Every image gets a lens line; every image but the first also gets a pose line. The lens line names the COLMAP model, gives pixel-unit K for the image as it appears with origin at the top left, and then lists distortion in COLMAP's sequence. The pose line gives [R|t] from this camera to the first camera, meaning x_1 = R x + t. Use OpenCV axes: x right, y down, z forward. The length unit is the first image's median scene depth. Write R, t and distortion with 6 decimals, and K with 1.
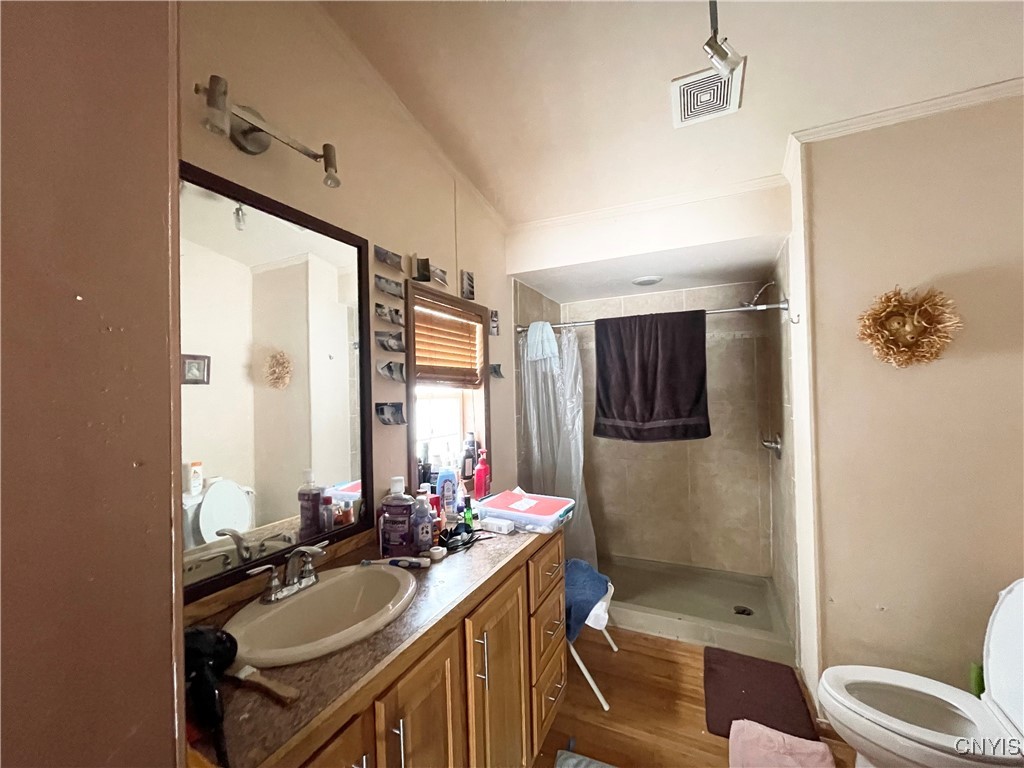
lens RADIAL K [[404.7, 0, 513.1], [0, 404.7, 386.0], [0, 0, 1]] dist [0.000146, 0.000029]
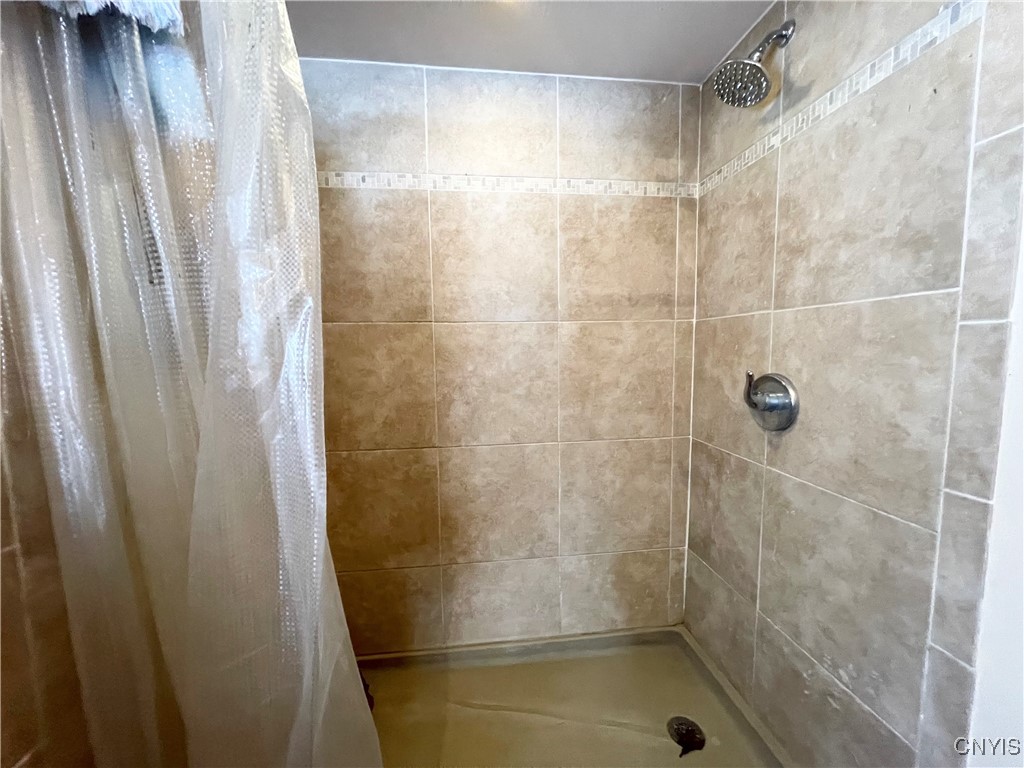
lens RADIAL K [[404.7, 0, 511.0], [0, 404.7, 384.5], [0, 0, 1]] dist [0.000146, 0.000029]
pose [[0.840910, -0.038619, 0.539795, 0.123078], [-0.006852, 0.996611, 0.081975, 0.080419], [-0.541131, -0.072632, 0.837796, 0.661981]]
